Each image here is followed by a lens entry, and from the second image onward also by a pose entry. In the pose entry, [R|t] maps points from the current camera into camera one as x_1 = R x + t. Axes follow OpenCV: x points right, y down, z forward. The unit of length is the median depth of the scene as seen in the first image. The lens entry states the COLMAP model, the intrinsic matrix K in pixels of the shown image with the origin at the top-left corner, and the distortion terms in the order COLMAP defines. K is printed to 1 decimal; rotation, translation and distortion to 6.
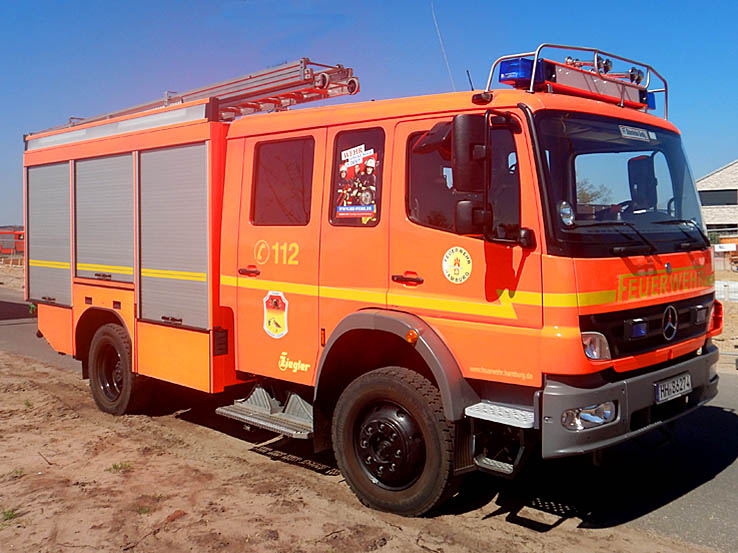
lens RADIAL K [[773.3, 0, 369.3], [0, 773.3, 257.9], [0, 0, 1]] dist [0.002642, -0.007660]
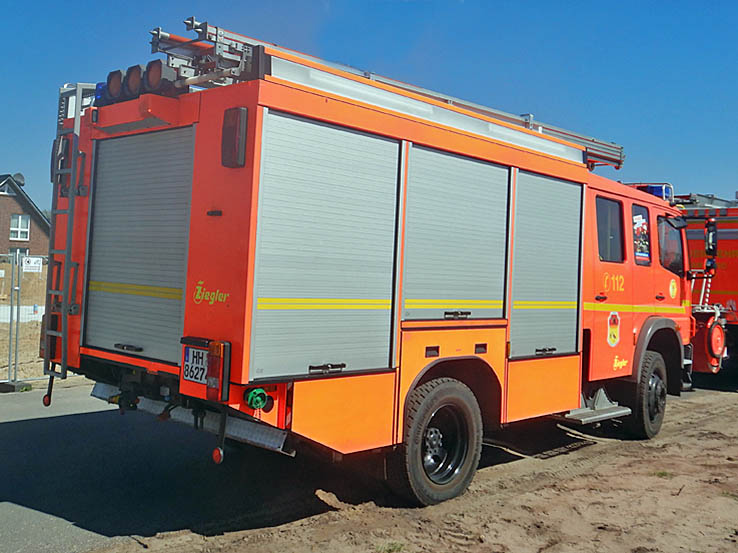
lens RADIAL K [[773.3, 0, 369.3], [0, 773.3, 257.9], [0, 0, 1]] dist [0.002642, -0.007660]
pose [[-0.037586, 0.023287, 0.999022, -1.150015], [-0.000888, 0.999727, -0.023336, -0.014042], [-0.999293, -0.001764, -0.037555, 1.176533]]
